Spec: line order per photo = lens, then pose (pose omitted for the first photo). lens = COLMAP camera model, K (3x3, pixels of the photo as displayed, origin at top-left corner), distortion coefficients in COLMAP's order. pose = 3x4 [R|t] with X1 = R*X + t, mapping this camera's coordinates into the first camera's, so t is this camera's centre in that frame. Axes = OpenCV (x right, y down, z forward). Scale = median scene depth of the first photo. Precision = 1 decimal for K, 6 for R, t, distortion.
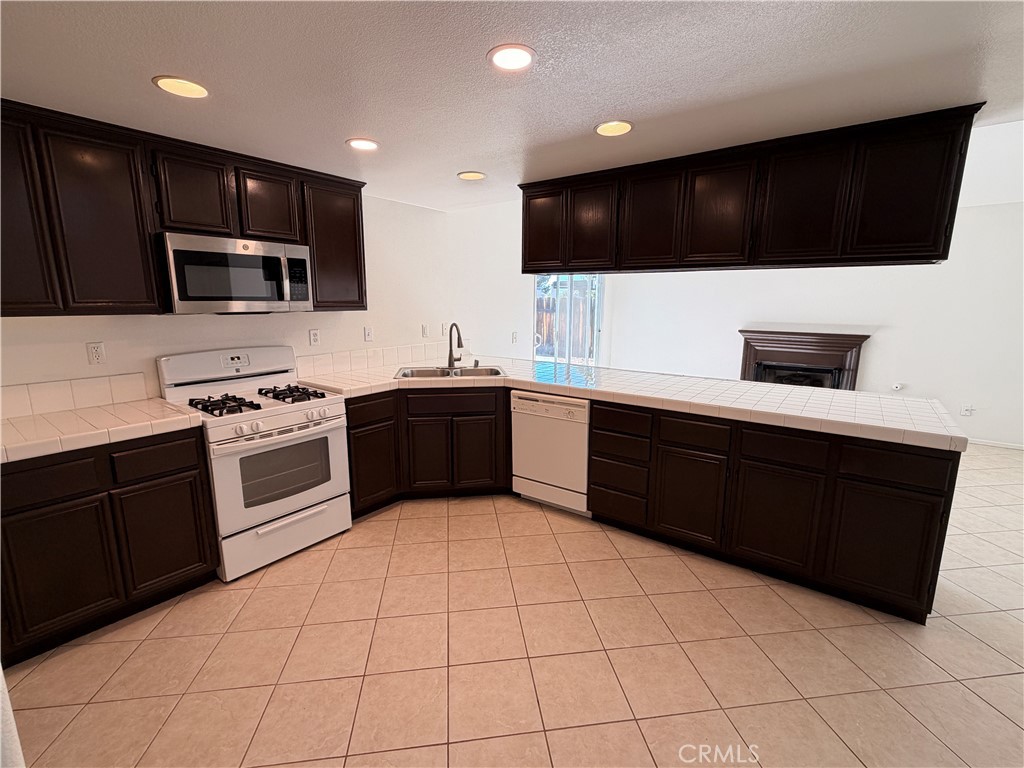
lens RADIAL K [[459.2, 0, 512.0], [0, 459.2, 384.0], [0, 0, 1]] dist [-0.000602, -0.000200]
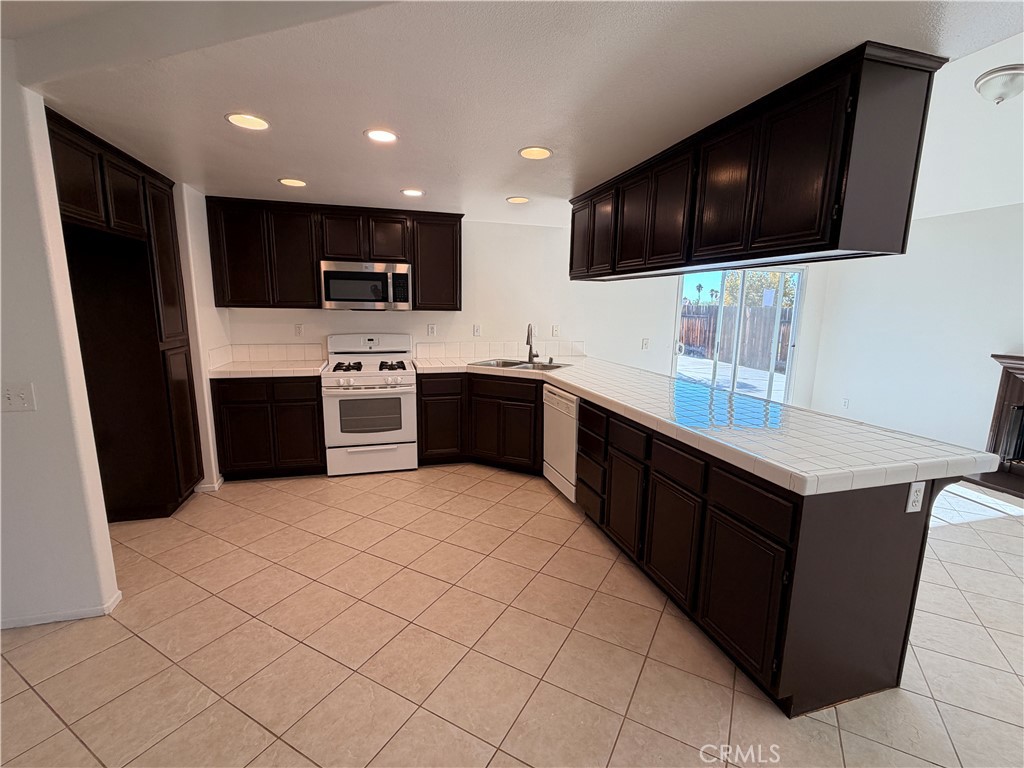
lens RADIAL K [[459.2, 0, 512.0], [0, 459.2, 384.0], [0, 0, 1]] dist [-0.000602, -0.000200]
pose [[0.804306, 0.109562, -0.584028, 0.659940], [-0.121771, 0.992386, 0.018470, 0.004178], [0.581605, 0.056262, 0.811524, 0.043894]]
